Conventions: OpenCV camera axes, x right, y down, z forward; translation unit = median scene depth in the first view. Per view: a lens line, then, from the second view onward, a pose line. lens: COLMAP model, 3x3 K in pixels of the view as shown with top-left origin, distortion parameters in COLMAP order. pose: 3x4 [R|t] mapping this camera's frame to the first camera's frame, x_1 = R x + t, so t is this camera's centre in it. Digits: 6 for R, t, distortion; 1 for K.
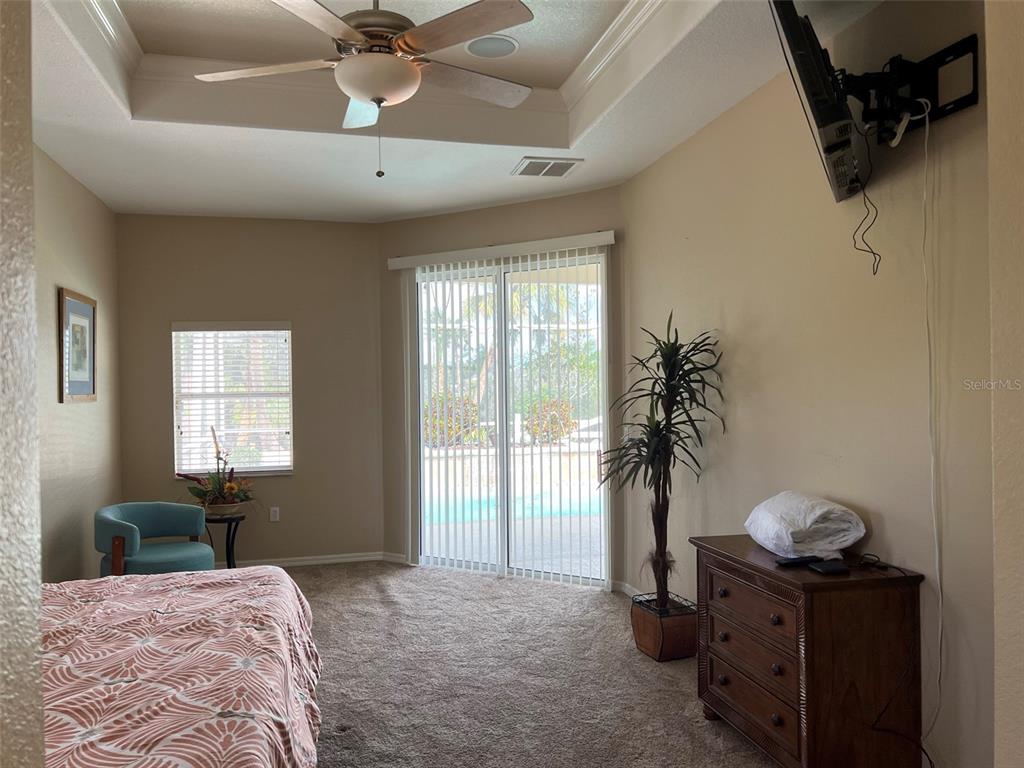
lens RADIAL K [[767.0, 0, 510.9], [0, 767.0, 385.6], [0, 0, 1]] dist [0.074367, -0.095428]
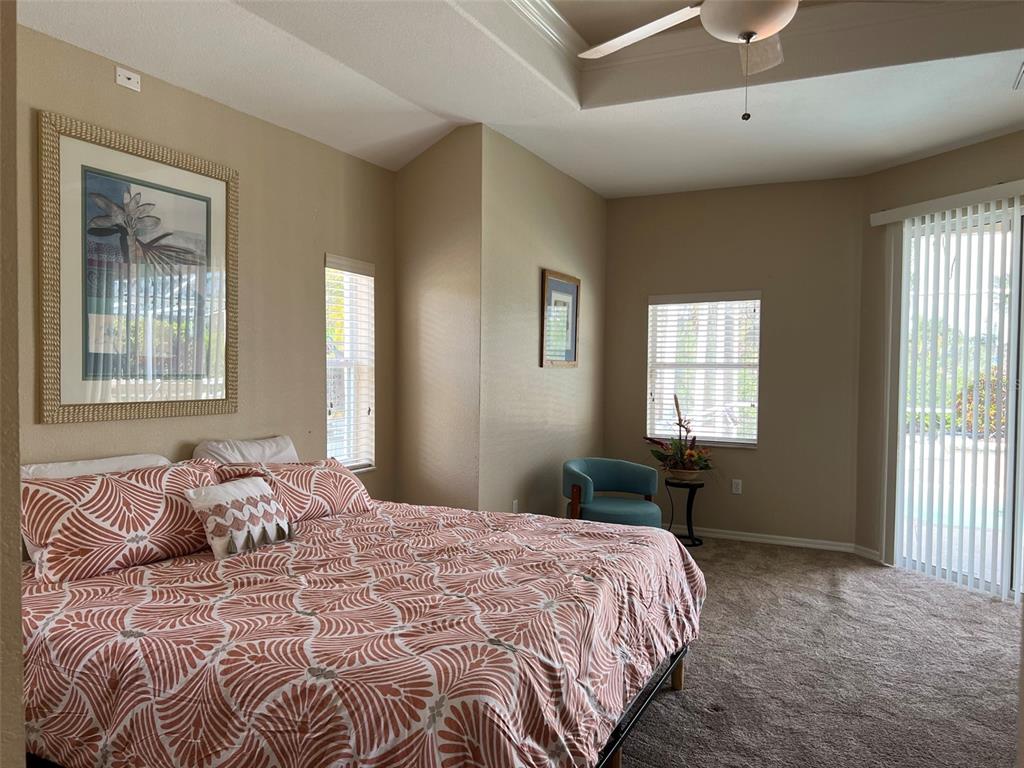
lens RADIAL K [[767.0, 0, 509.4], [0, 767.0, 387.9], [0, 0, 1]] dist [0.074367, -0.095428]
pose [[0.769506, 0.041822, -0.637268, 0.137293], [-0.021042, 0.998972, 0.040151, 0.008815], [0.638292, -0.017487, 0.769595, 0.075970]]
